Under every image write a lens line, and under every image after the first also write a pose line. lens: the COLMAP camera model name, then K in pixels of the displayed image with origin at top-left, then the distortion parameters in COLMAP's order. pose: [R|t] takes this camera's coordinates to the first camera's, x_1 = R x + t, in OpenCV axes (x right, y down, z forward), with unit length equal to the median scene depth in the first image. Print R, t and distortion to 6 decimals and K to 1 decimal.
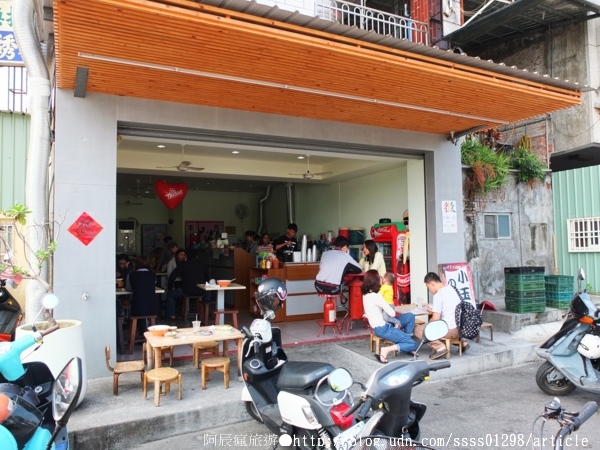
lens RADIAL K [[531.4, 0, 301.7], [0, 531.4, 209.6], [0, 0, 1]] dist [-0.034117, -0.006307]
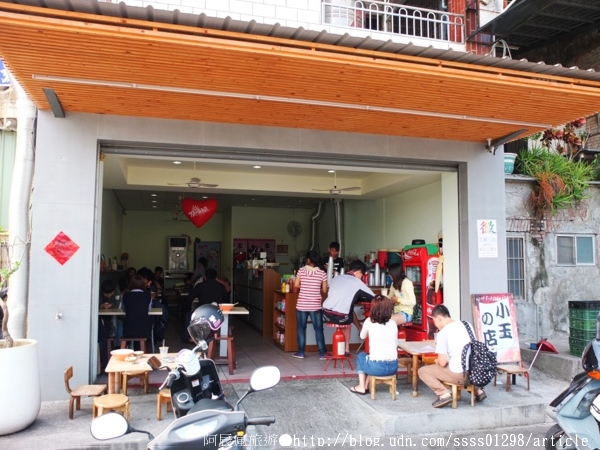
lens RADIAL K [[569.3, 0, 276.3], [0, 569.3, 210.2], [0, 0, 1]] dist [-0.030130, 0.016713]
pose [[0.970611, -0.000814, -0.240651, 0.184573], [-0.005583, 0.999649, -0.025897, -0.007392], [0.240588, 0.026479, 0.970266, 0.039764]]
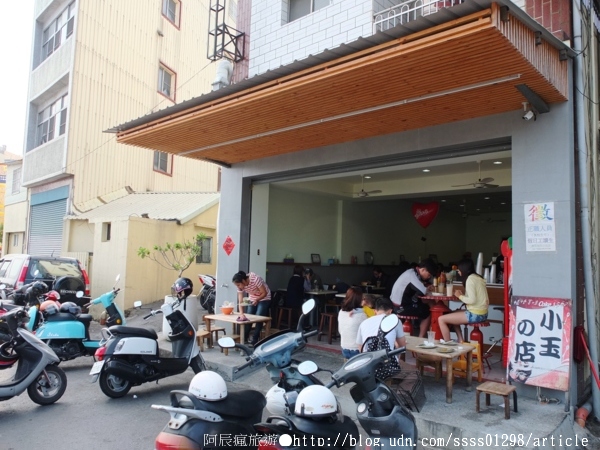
lens RADIAL K [[531.4, 0, 301.7], [0, 531.4, 209.6], [0, 0, 1]] dist [-0.034117, -0.006307]
pose [[0.221066, -0.065801, -0.973036, 0.933132], [0.037791, 0.997550, -0.058873, 0.020803], [0.974526, -0.023758, 0.223011, 0.608569]]
